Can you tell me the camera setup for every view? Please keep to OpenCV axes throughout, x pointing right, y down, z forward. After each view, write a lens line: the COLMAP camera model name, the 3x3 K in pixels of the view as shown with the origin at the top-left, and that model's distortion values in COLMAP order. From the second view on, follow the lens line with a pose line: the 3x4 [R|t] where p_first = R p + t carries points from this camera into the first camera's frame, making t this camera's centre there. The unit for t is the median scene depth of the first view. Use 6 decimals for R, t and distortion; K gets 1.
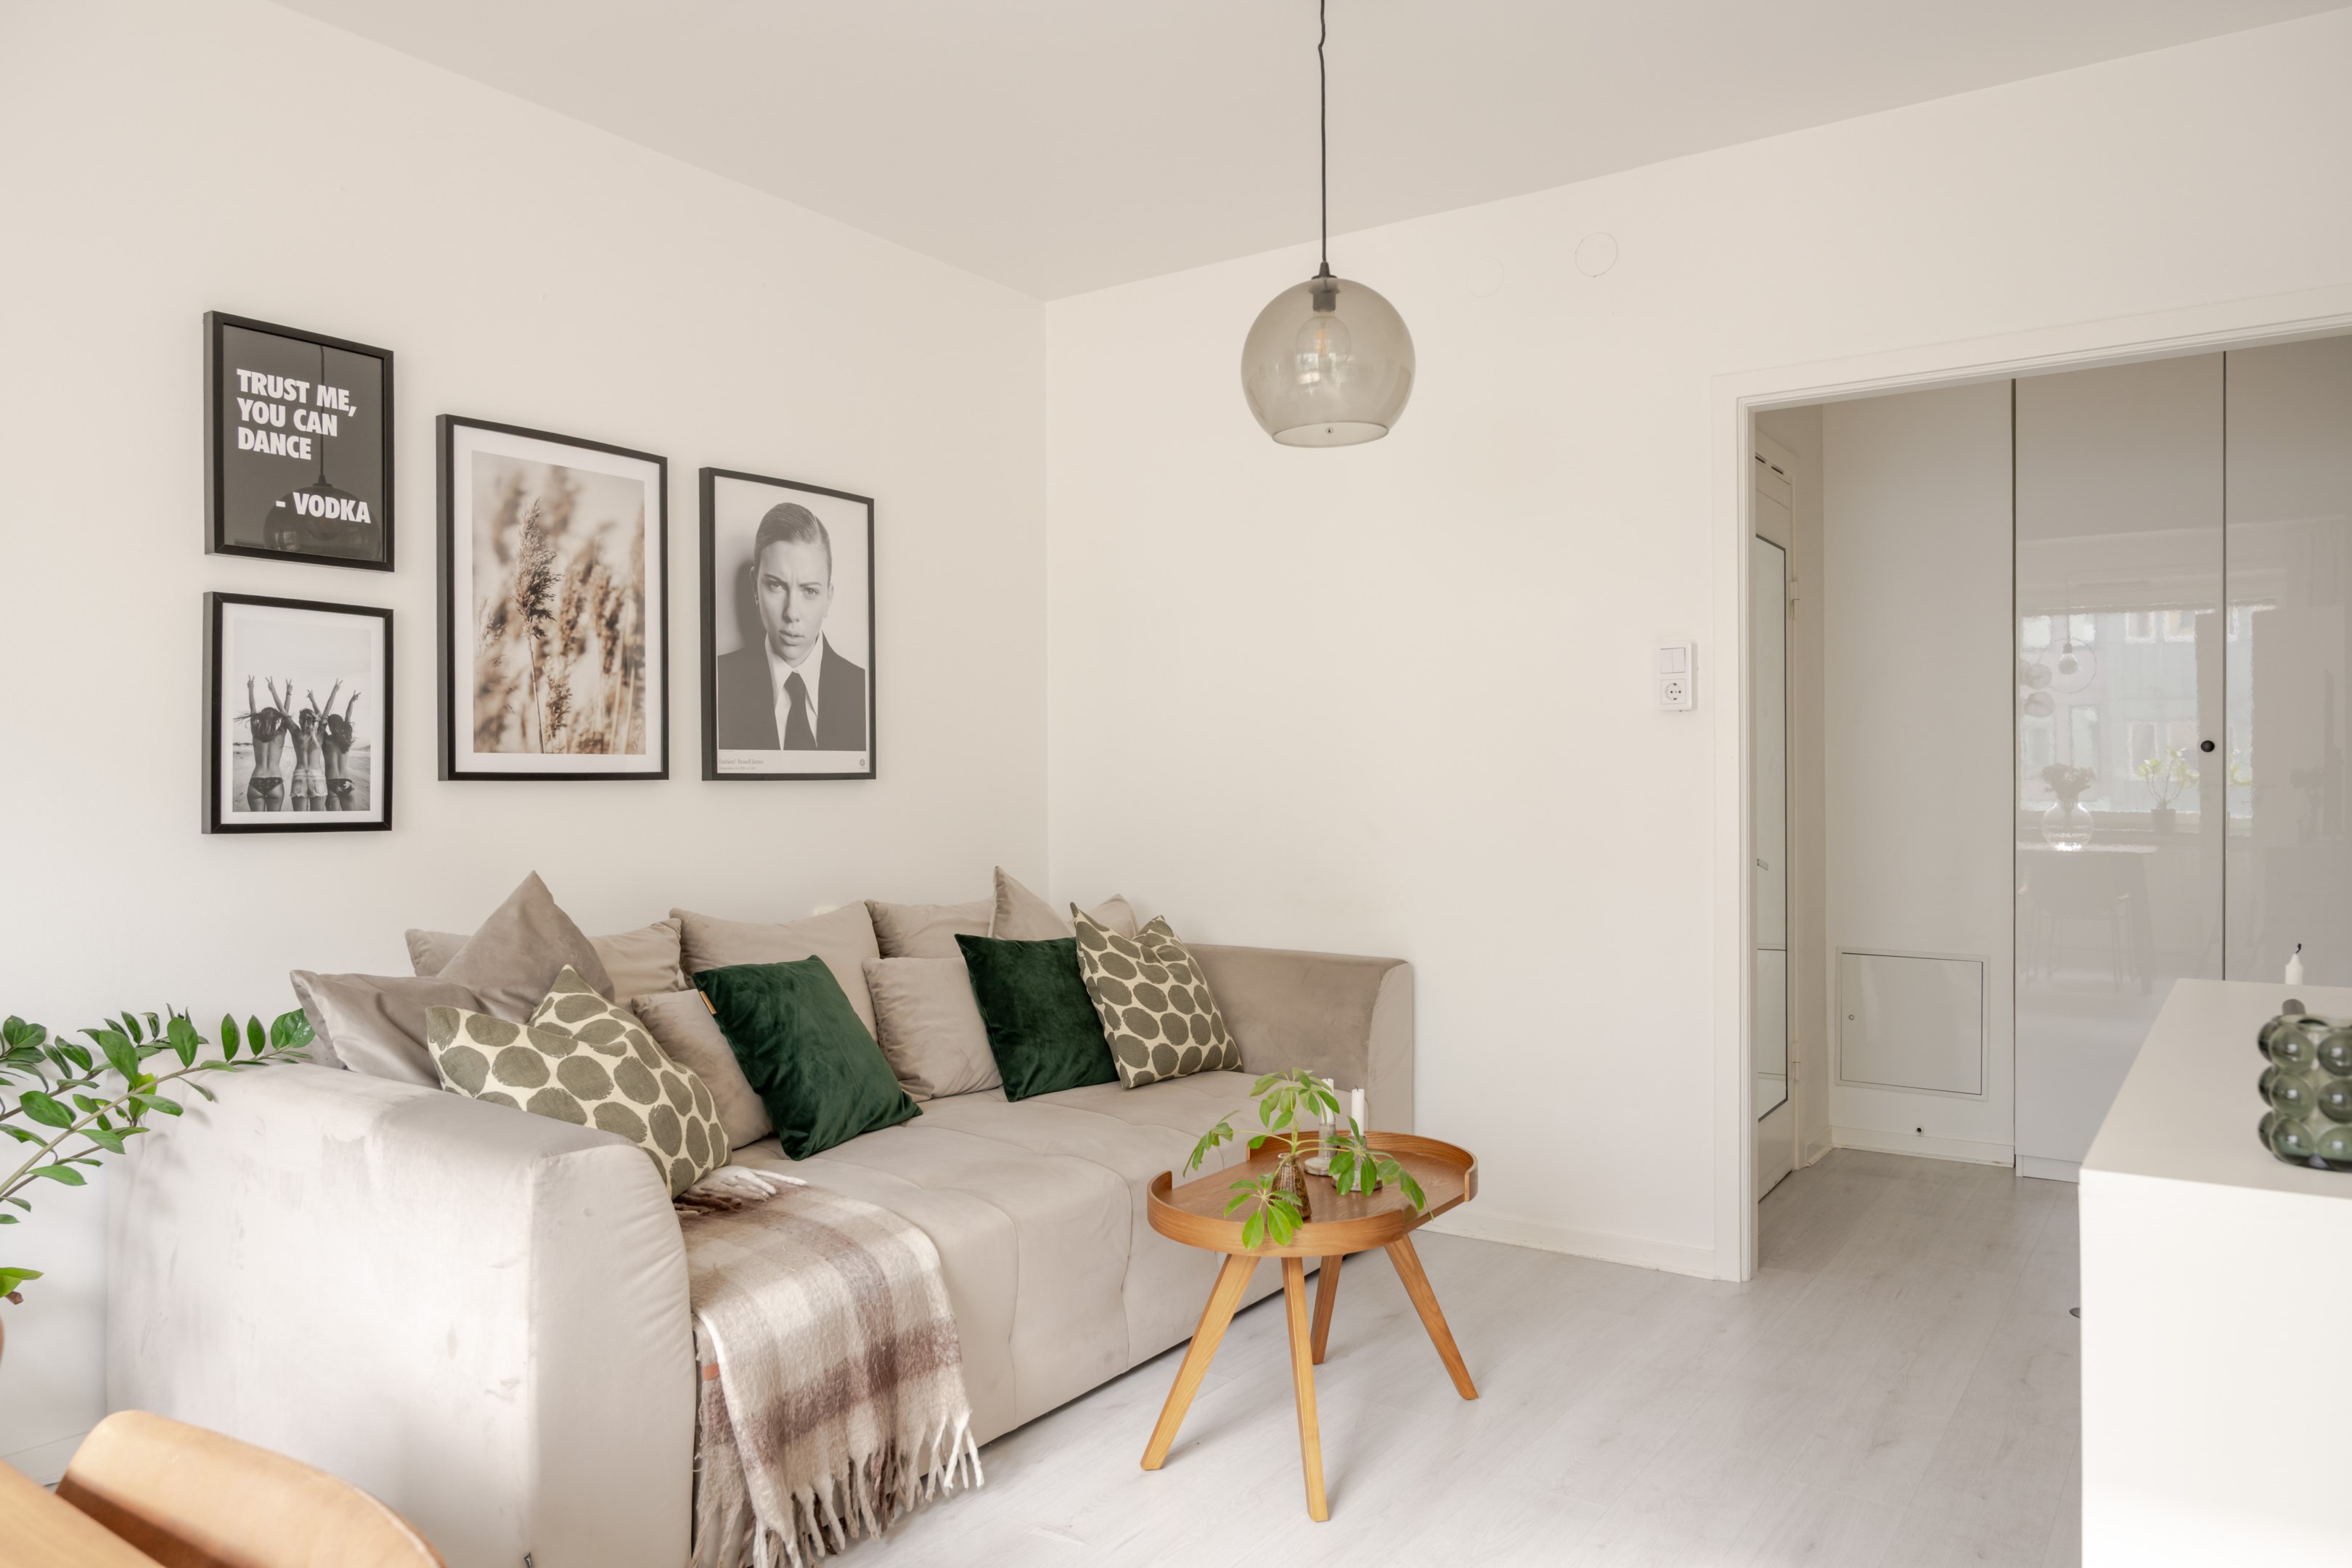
lens RADIAL K [[1566.3, 0, 1176.0], [0, 1566.3, 784.0], [0, 0, 1]] dist [-0.000884, 0.001817]
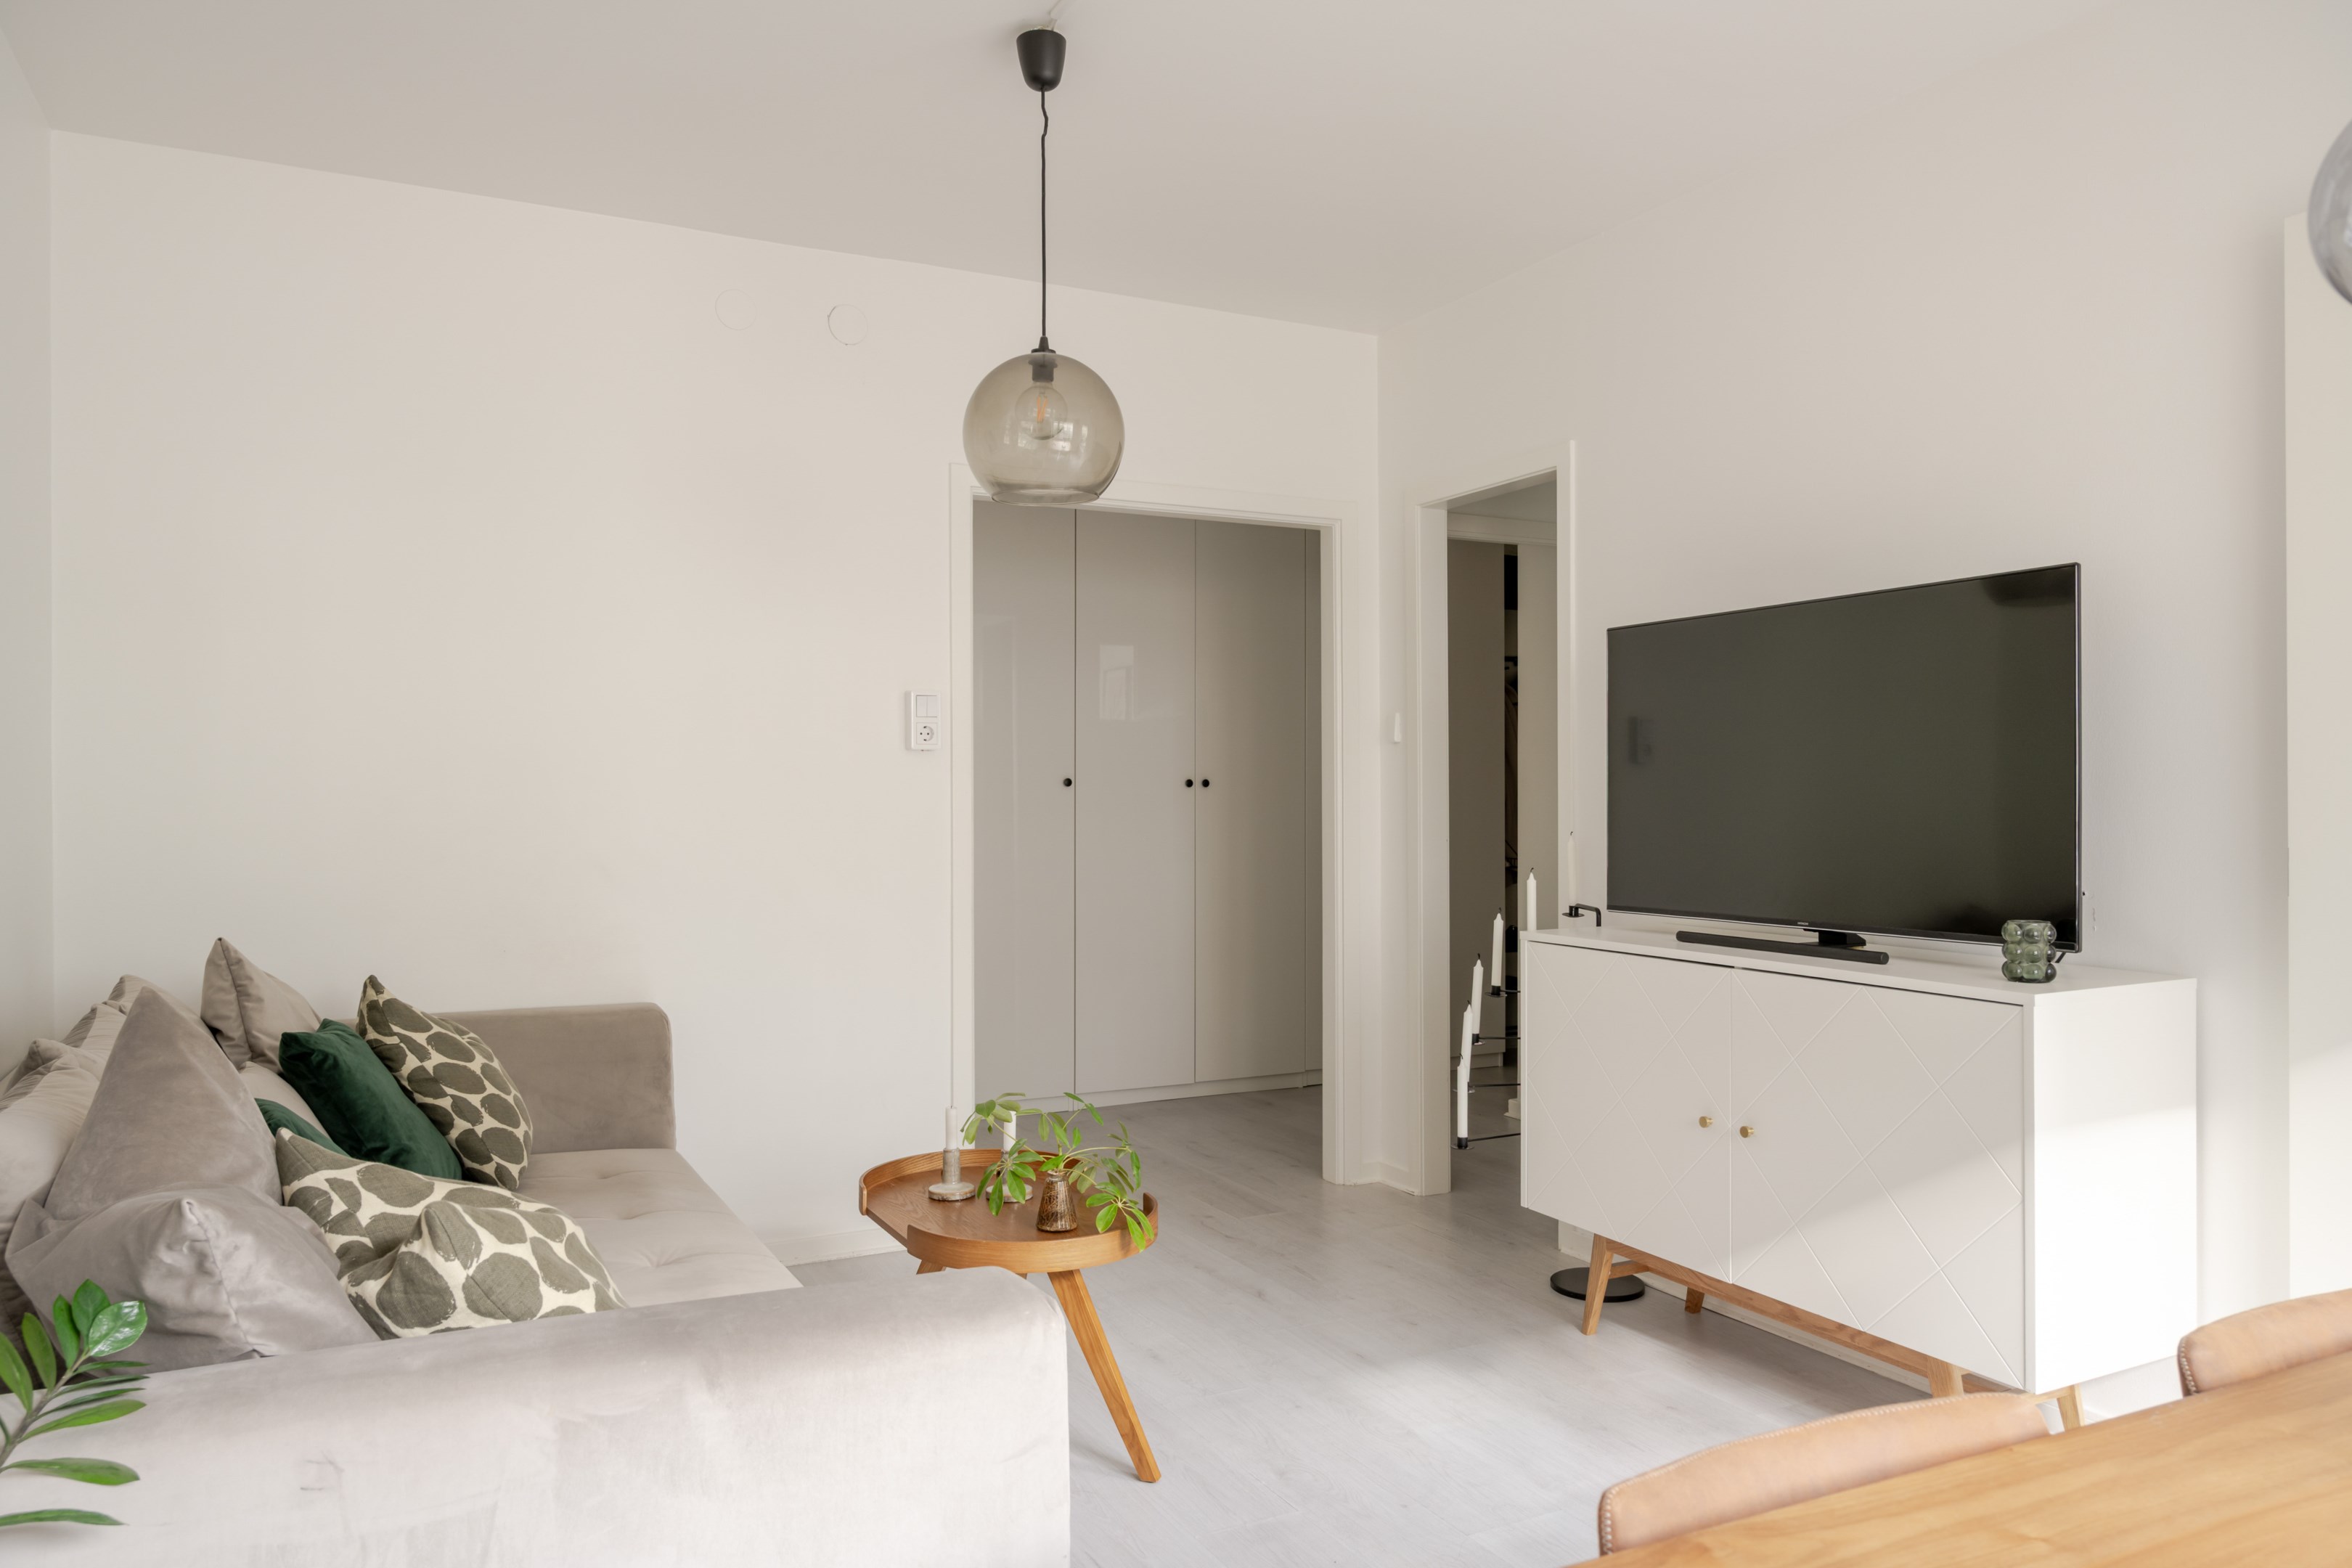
lens RADIAL K [[1598.4, 0, 1176.0], [0, 1598.4, 784.0], [0, 0, 1]] dist [-0.004104, 0.000846]
pose [[0.474173, 0.006420, 0.880408, -0.766794], [0.003799, 0.999949, -0.009338, -0.013523], [-0.880423, 0.007772, 0.474125, 0.370237]]
